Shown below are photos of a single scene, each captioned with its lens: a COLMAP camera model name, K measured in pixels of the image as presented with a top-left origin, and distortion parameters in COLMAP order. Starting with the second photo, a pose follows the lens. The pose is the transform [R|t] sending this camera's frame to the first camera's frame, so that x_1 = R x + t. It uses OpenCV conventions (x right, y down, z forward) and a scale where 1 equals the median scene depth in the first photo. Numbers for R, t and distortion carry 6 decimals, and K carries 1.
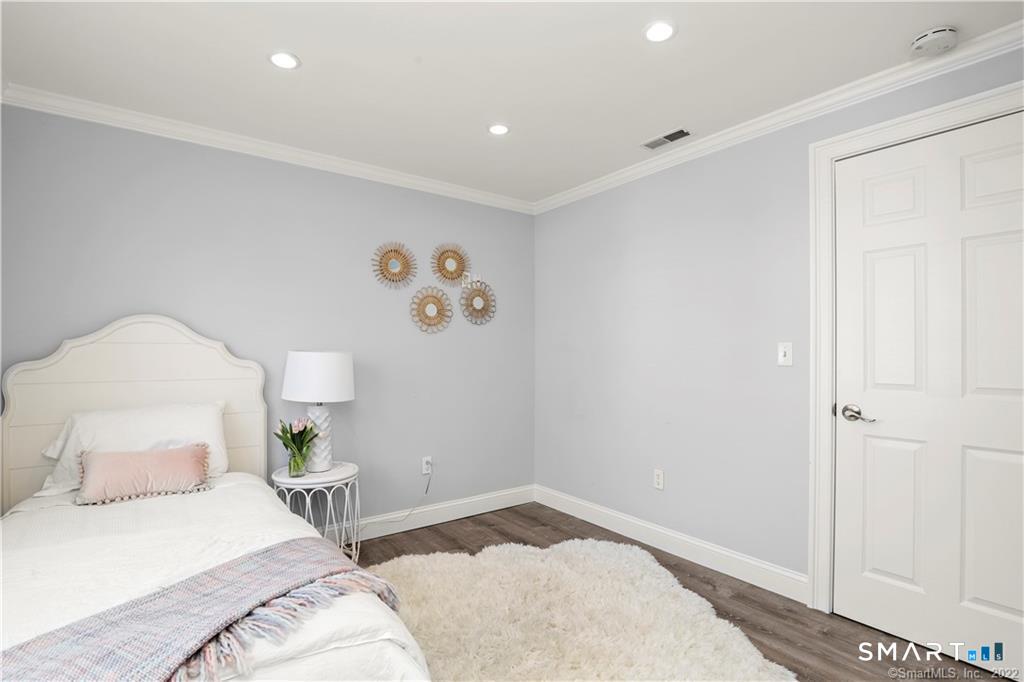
lens RADIAL K [[503.0, 0, 507.7], [0, 503.0, 346.7], [0, 0, 1]] dist [0.000432, -0.000260]
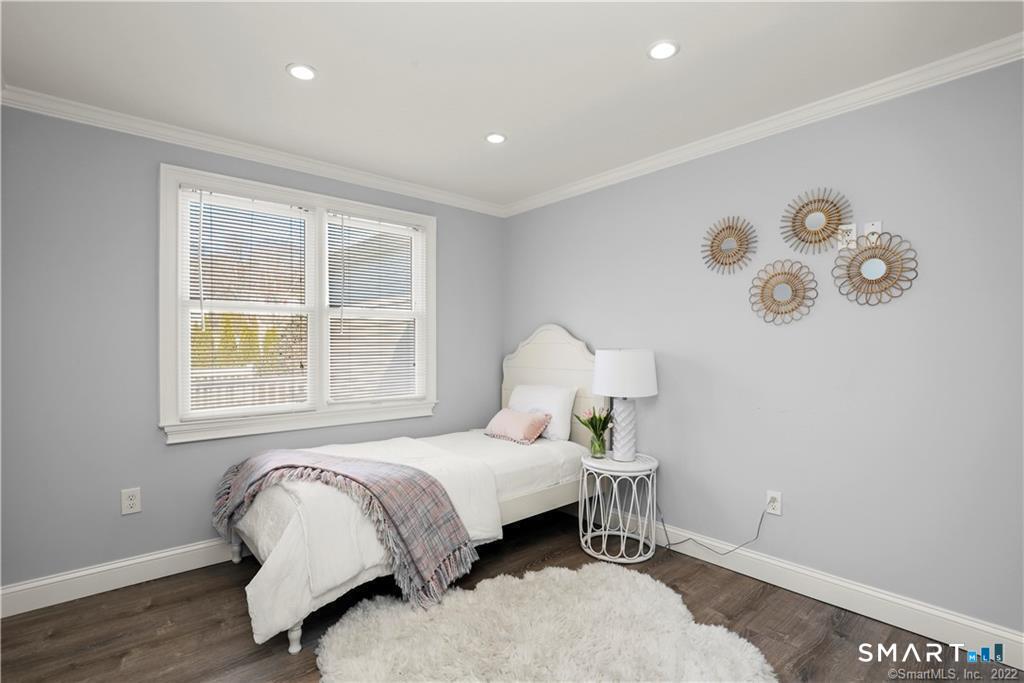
lens RADIAL K [[481.4, 0, 511.5], [0, 481.4, 344.3], [0, 0, 1]] dist [-0.025805, -0.000903]
pose [[0.068161, -0.010773, -0.997616, 0.504282], [0.007647, 0.999918, -0.010276, 0.006308], [0.997645, -0.006928, 0.068238, 0.555216]]
